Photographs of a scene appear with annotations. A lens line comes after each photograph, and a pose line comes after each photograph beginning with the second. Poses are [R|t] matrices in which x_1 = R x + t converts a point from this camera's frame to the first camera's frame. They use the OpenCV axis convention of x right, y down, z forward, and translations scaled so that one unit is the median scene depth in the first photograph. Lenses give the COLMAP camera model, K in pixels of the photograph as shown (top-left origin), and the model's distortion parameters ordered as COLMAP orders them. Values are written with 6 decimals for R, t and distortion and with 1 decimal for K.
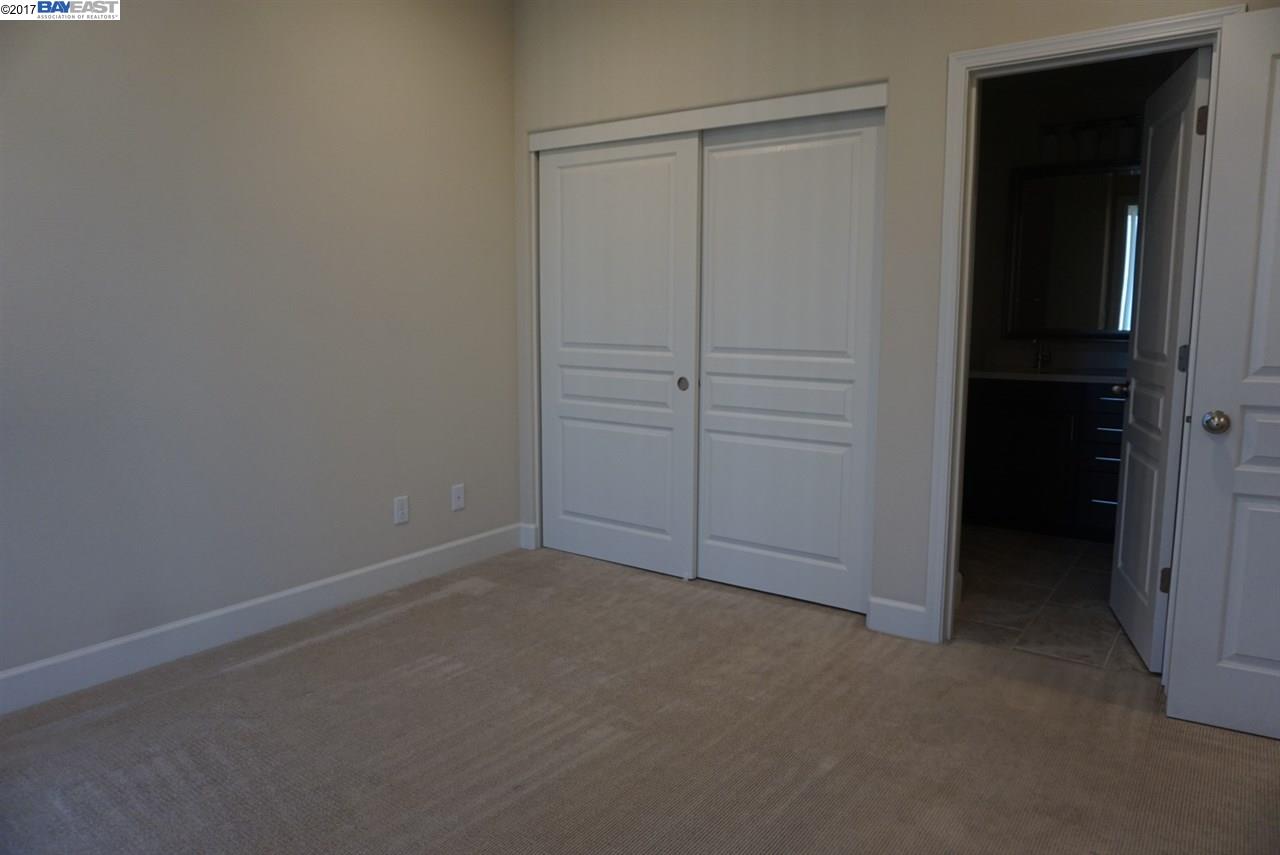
lens RADIAL K [[854.7, 0, 640.0], [0, 854.7, 427.5], [0, 0, 1]] dist [-0.050135, 0.026675]
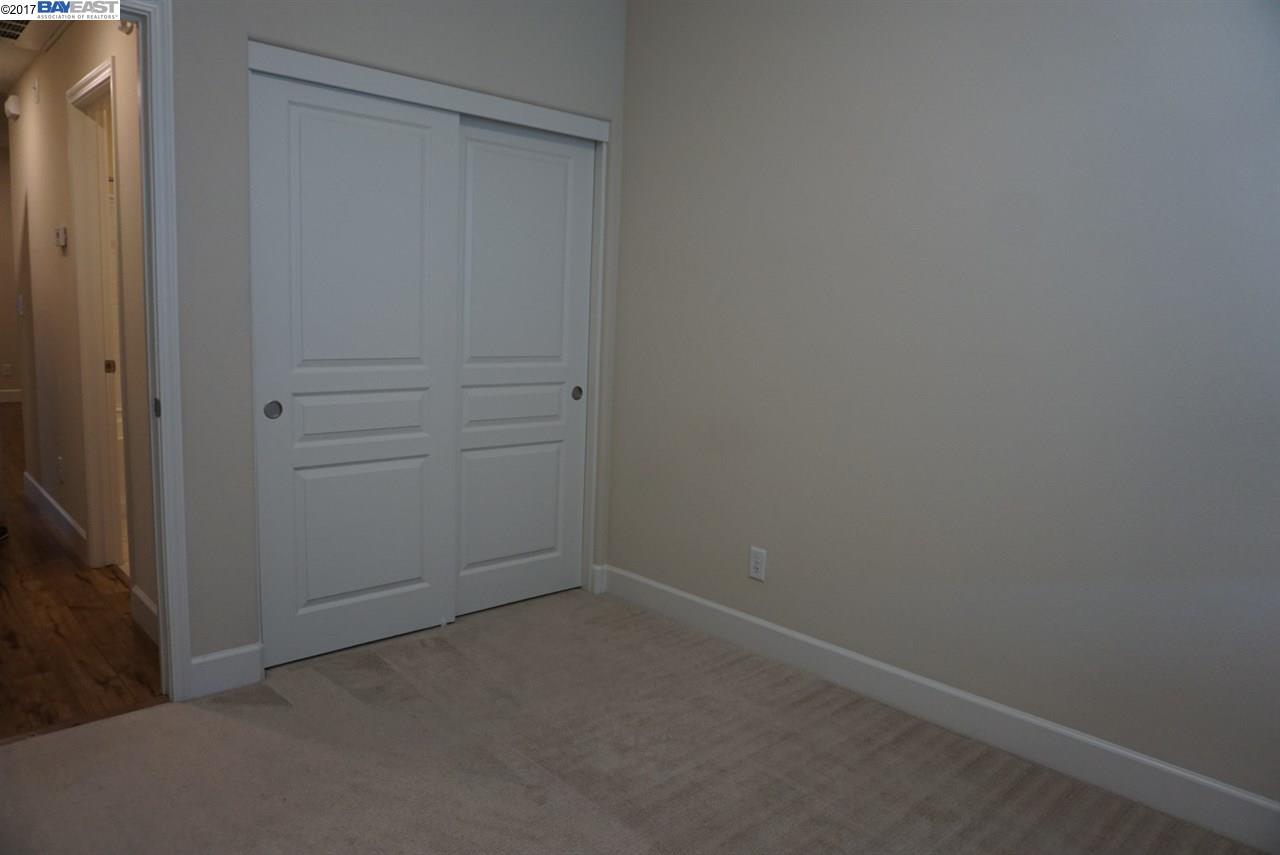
lens RADIAL K [[854.7, 0, 640.0], [0, 854.7, 427.5], [0, 0, 1]] dist [-0.050135, 0.026675]
pose [[0.164711, -0.121870, 0.978784, -0.742569], [0.118561, 0.987589, 0.103015, -0.085832], [-0.979190, 0.099078, 0.177116, 0.628350]]
